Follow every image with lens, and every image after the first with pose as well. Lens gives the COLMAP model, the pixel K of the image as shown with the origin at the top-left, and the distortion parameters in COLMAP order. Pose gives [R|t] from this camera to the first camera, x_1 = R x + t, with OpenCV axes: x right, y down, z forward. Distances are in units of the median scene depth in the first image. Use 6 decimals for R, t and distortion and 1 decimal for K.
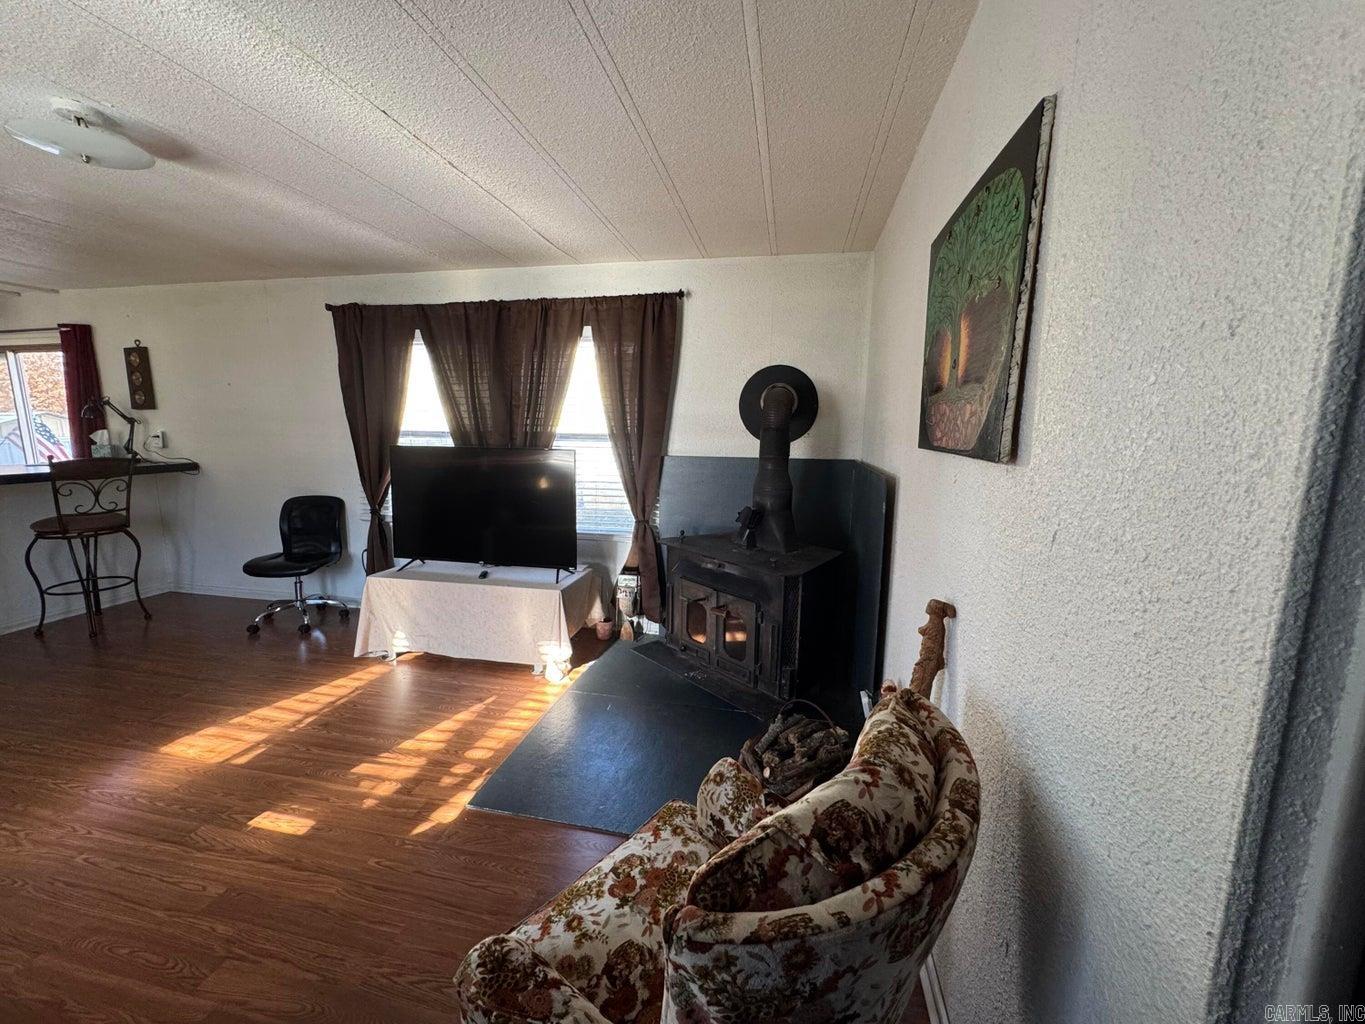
lens RADIAL K [[544.9, 0, 678.6], [0, 544.9, 509.9], [0, 0, 1]] dist [-0.000769, 0.000482]
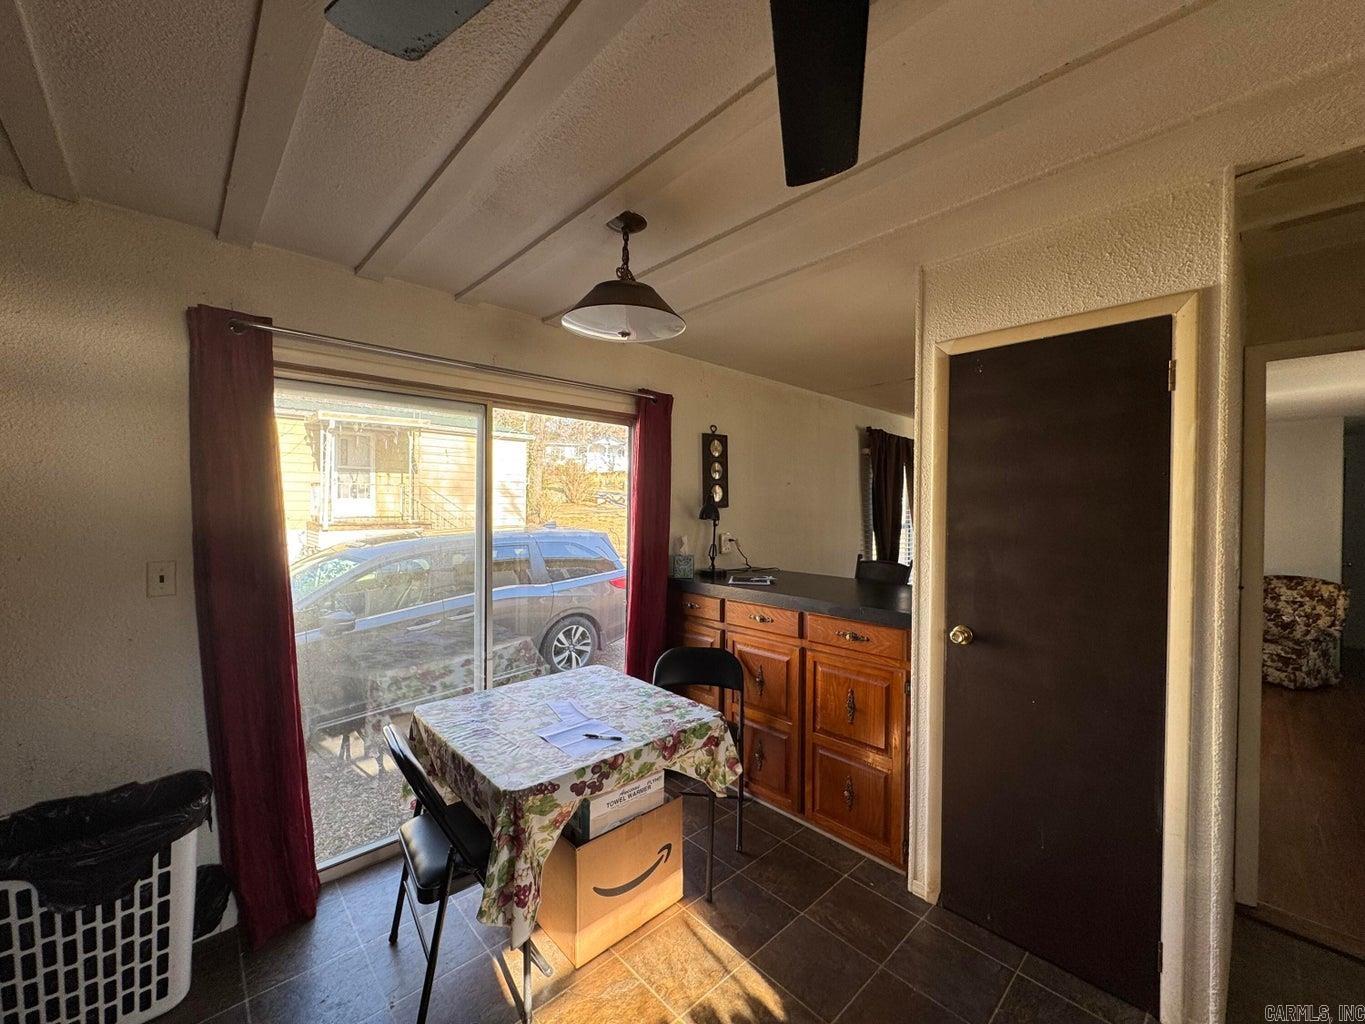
lens RADIAL K [[544.9, 0, 681.7], [0, 544.9, 510.2], [0, 0, 1]] dist [-0.000769, 0.000482]
pose [[0.577376, -0.006123, 0.816455, -2.380248], [0.120336, 0.989690, -0.077676, -0.175956], [-0.807562, 0.143098, 0.572160, 0.812736]]
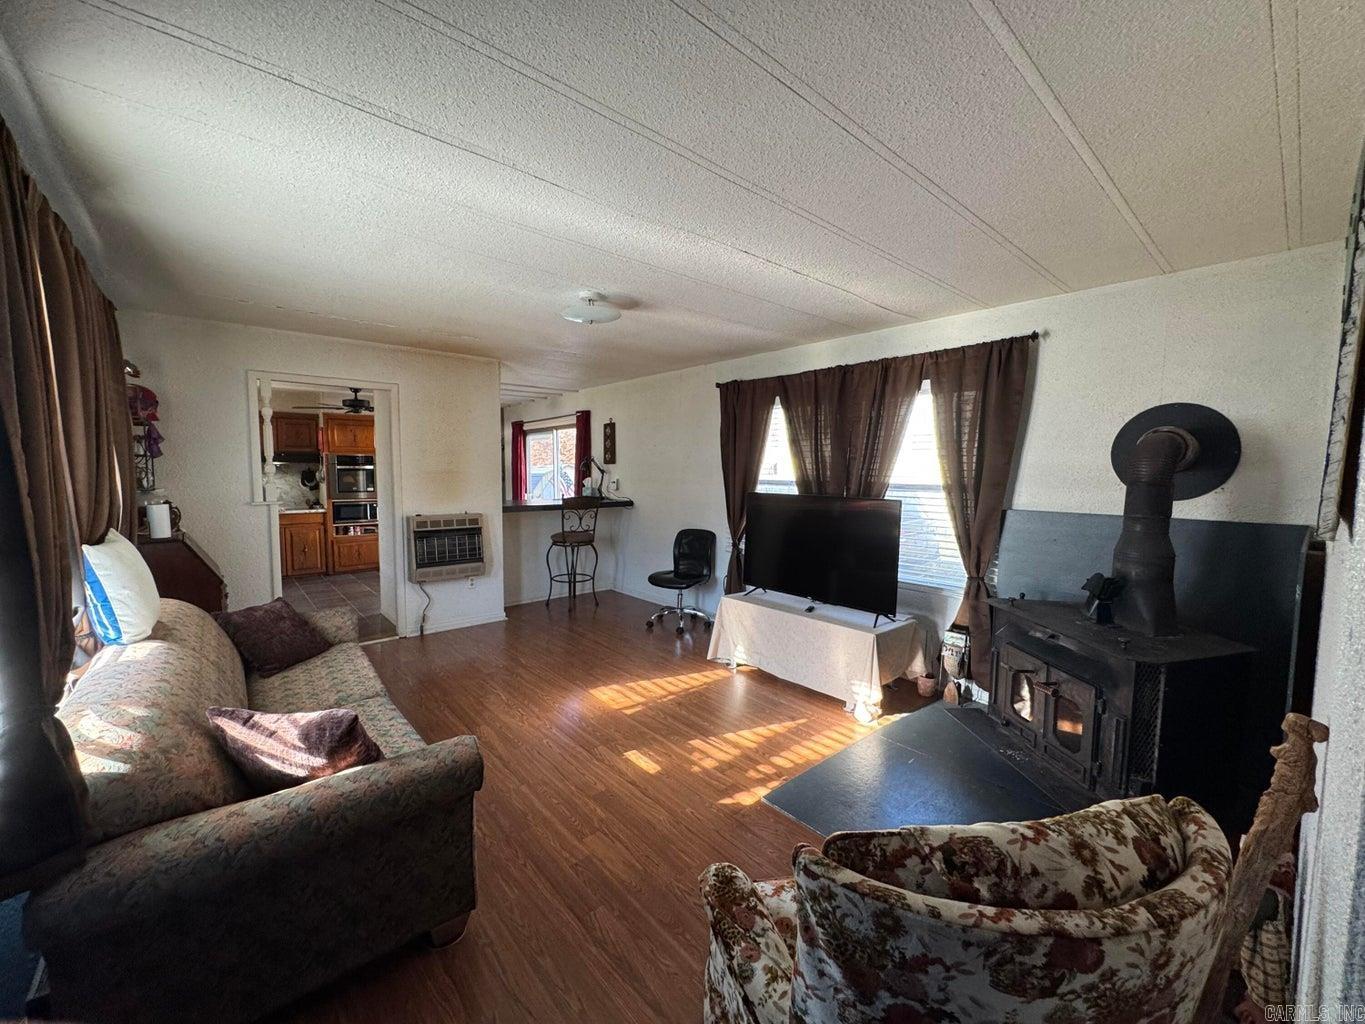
lens RADIAL K [[544.9, 0, 680.3], [0, 544.9, 509.2], [0, 0, 1]] dist [-0.000769, 0.000482]
pose [[0.794061, 0.040279, -0.606502, 0.109166], [-0.090896, 0.994451, -0.052962, -0.000771], [0.601004, 0.097183, 0.793316, -0.070465]]
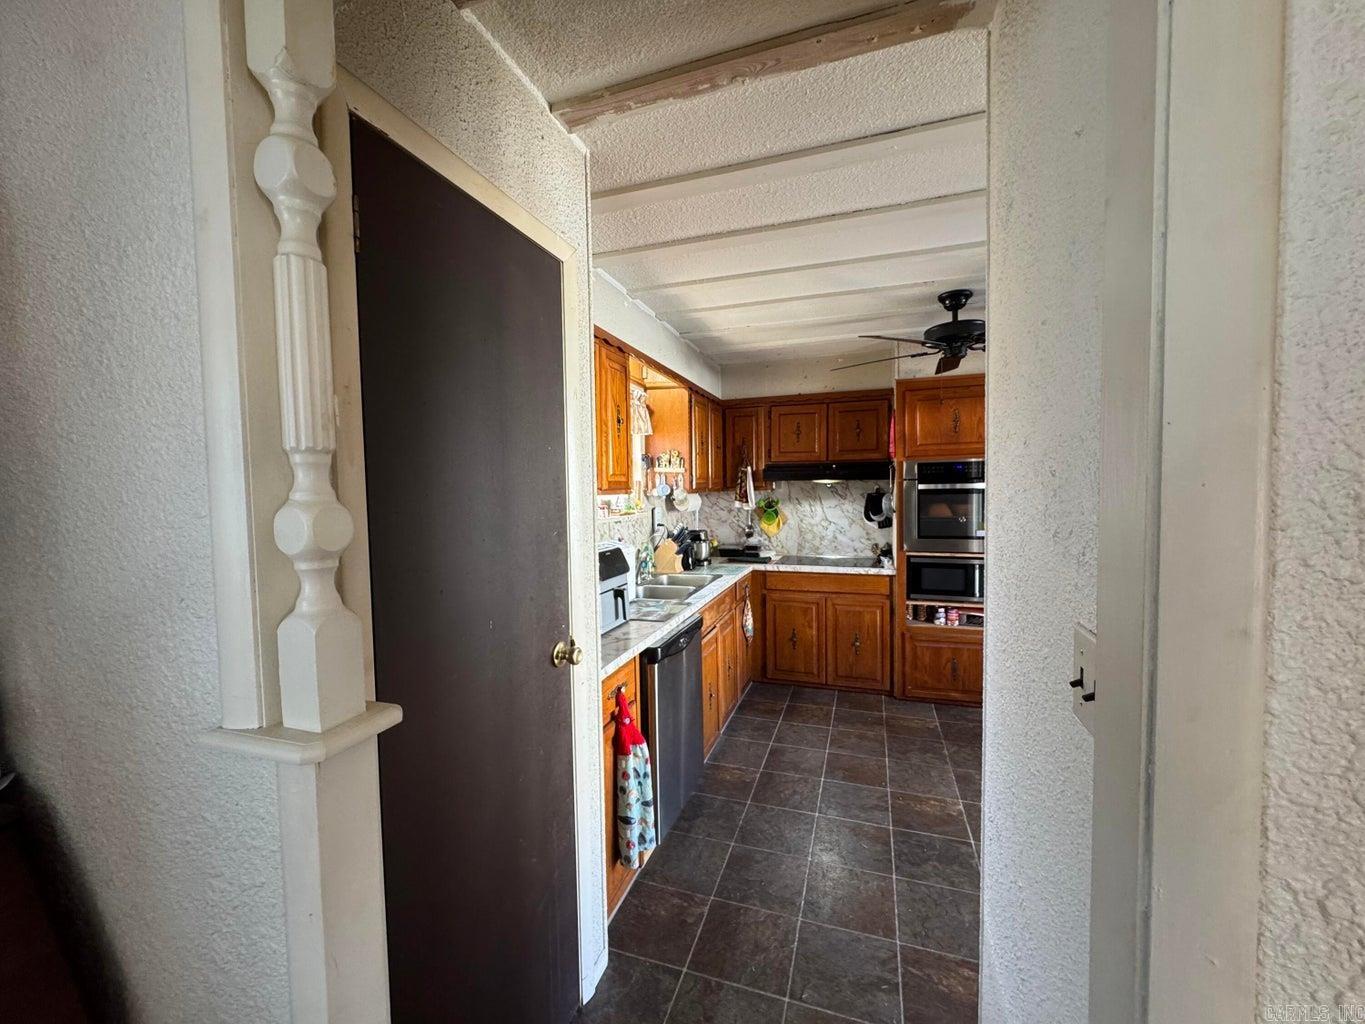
lens RADIAL K [[544.9, 0, 684.4], [0, 544.9, 508.4], [0, 0, 1]] dist [-0.000769, 0.000482]
pose [[-0.135326, 0.037562, -0.990089, -0.346541], [-0.144791, 0.987804, 0.057266, -0.040355], [0.980165, 0.151105, -0.128237, 0.133747]]
